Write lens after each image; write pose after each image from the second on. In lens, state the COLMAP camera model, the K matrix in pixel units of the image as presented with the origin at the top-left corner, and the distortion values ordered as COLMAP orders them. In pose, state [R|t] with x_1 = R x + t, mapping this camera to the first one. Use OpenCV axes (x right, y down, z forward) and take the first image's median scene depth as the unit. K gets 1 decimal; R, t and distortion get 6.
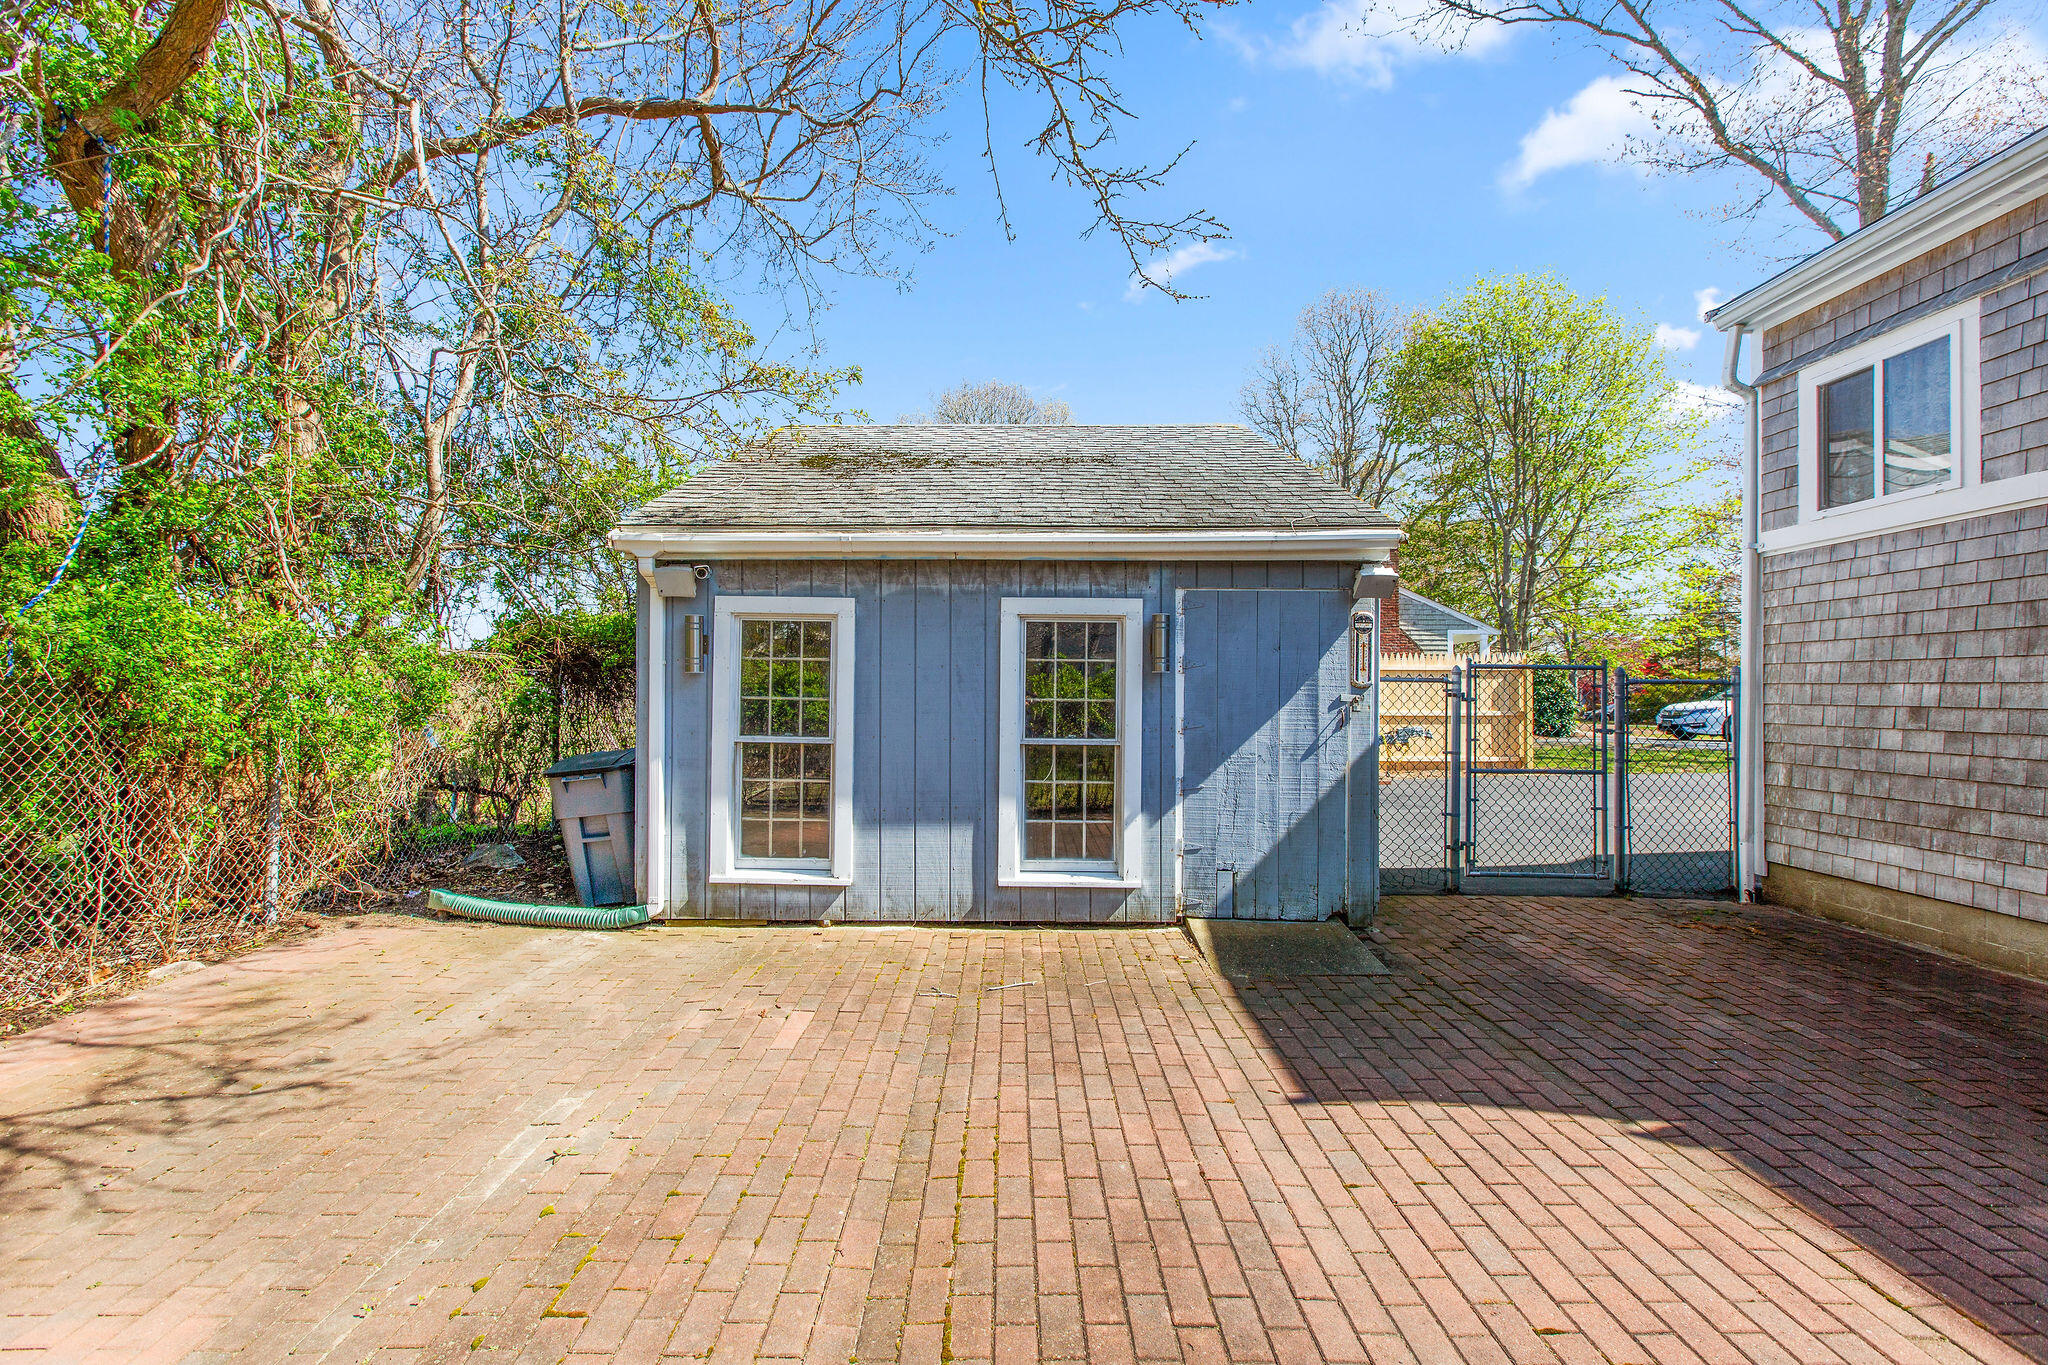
lens RADIAL K [[916.9, 0, 1020.4], [0, 916.9, 677.6], [0, 0, 1]] dist [0.001591, 0.001192]
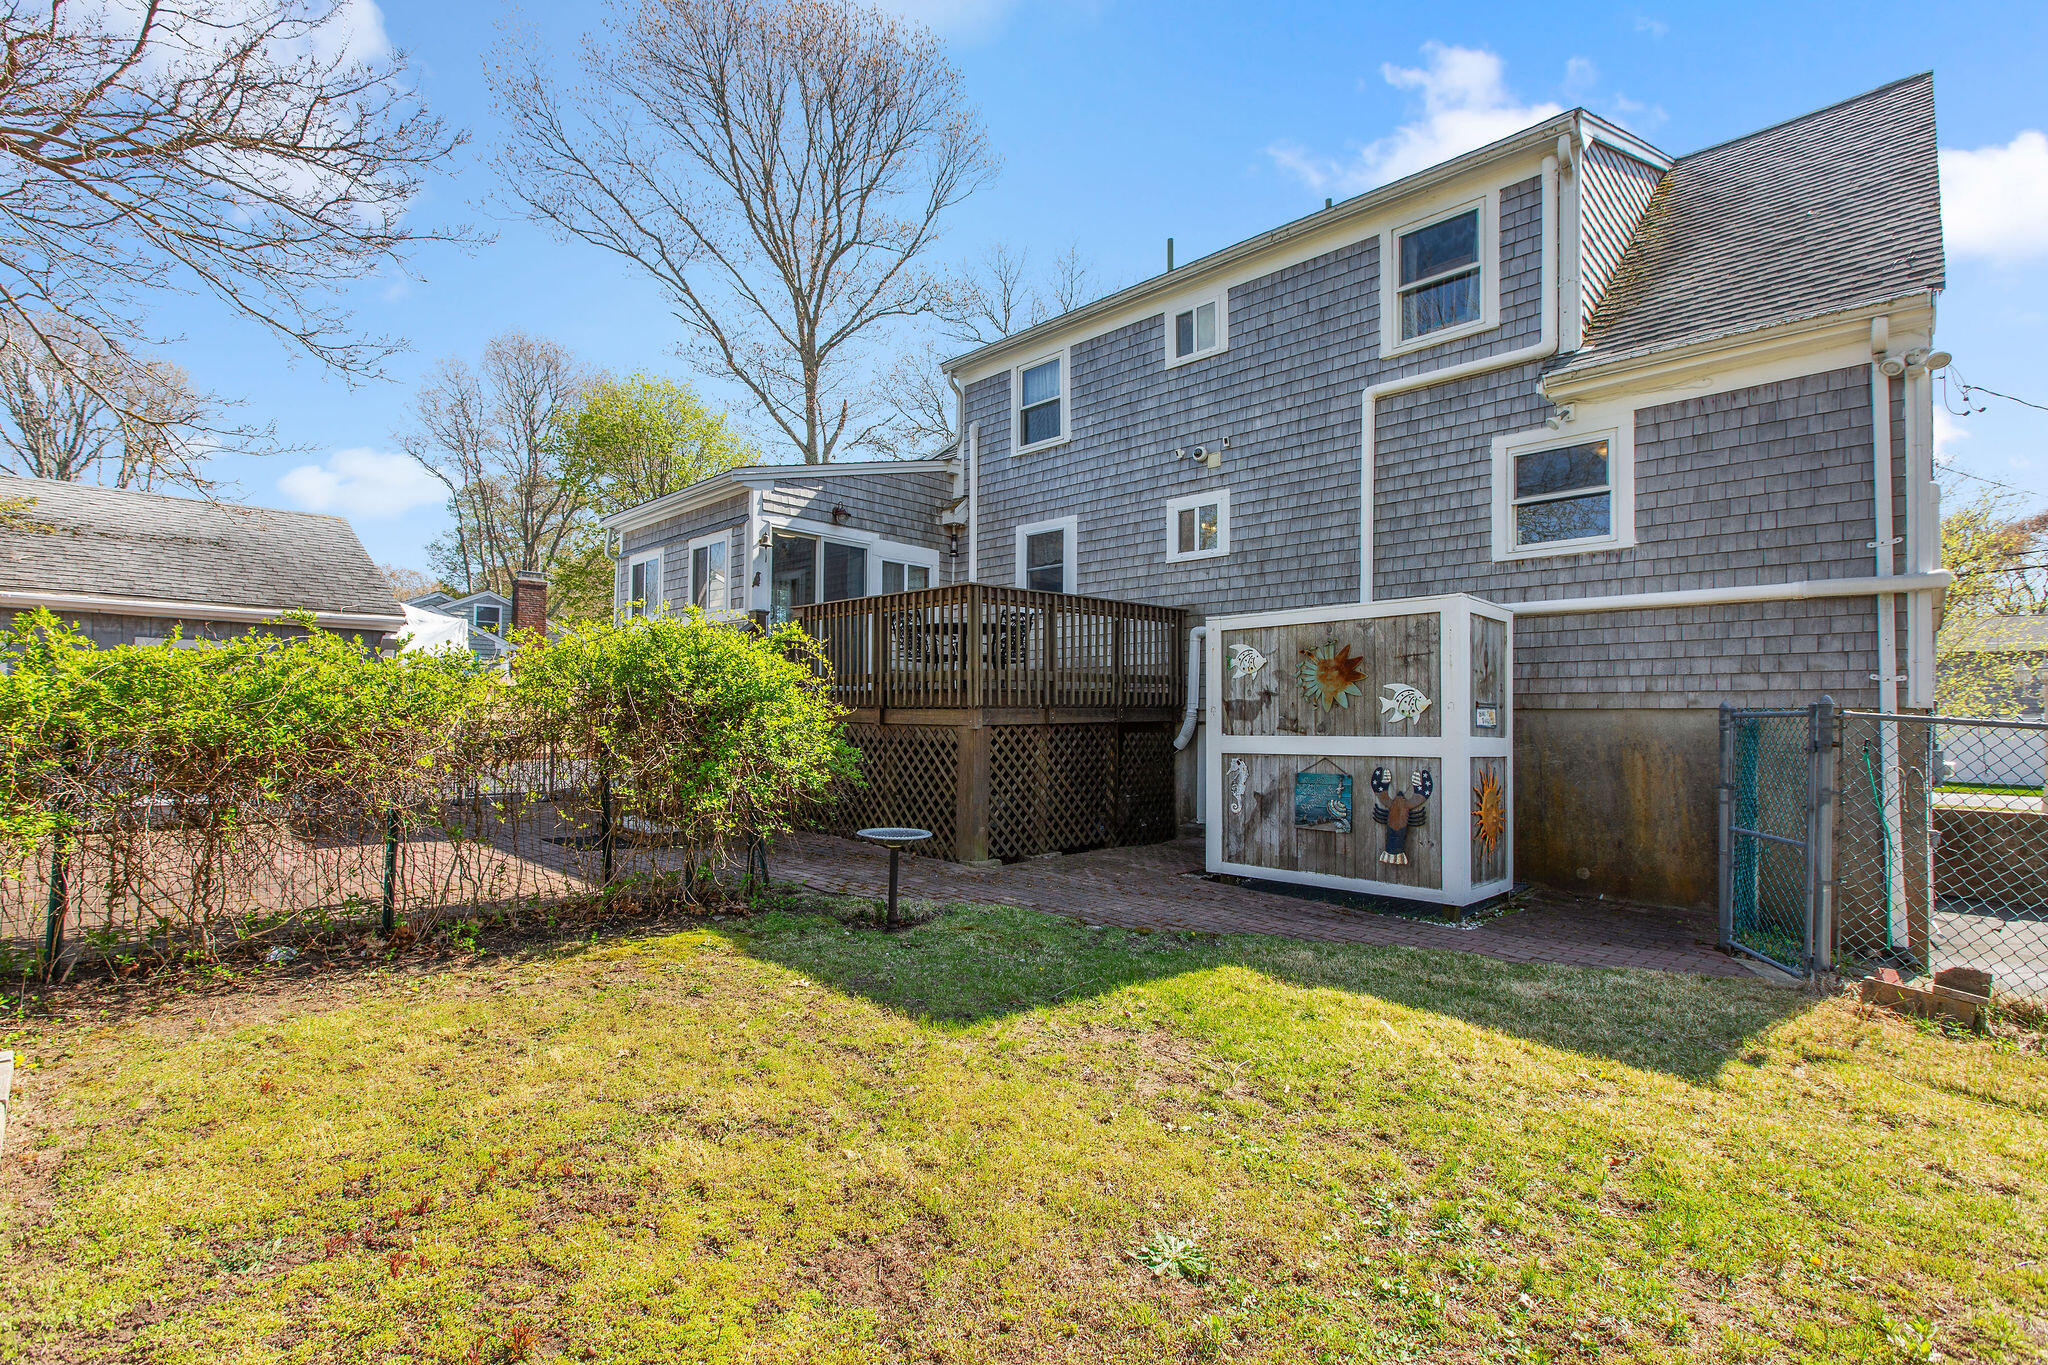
lens RADIAL K [[916.9, 0, 990.1], [0, 916.9, 709.5], [0, 0, 1]] dist [0.001591, 0.001192]
pose [[0.712325, 0.009492, 0.701786, -0.086379], [-0.017308, 0.999842, 0.004045, 0.012407], [-0.701636, -0.015028, 0.712377, -1.322234]]
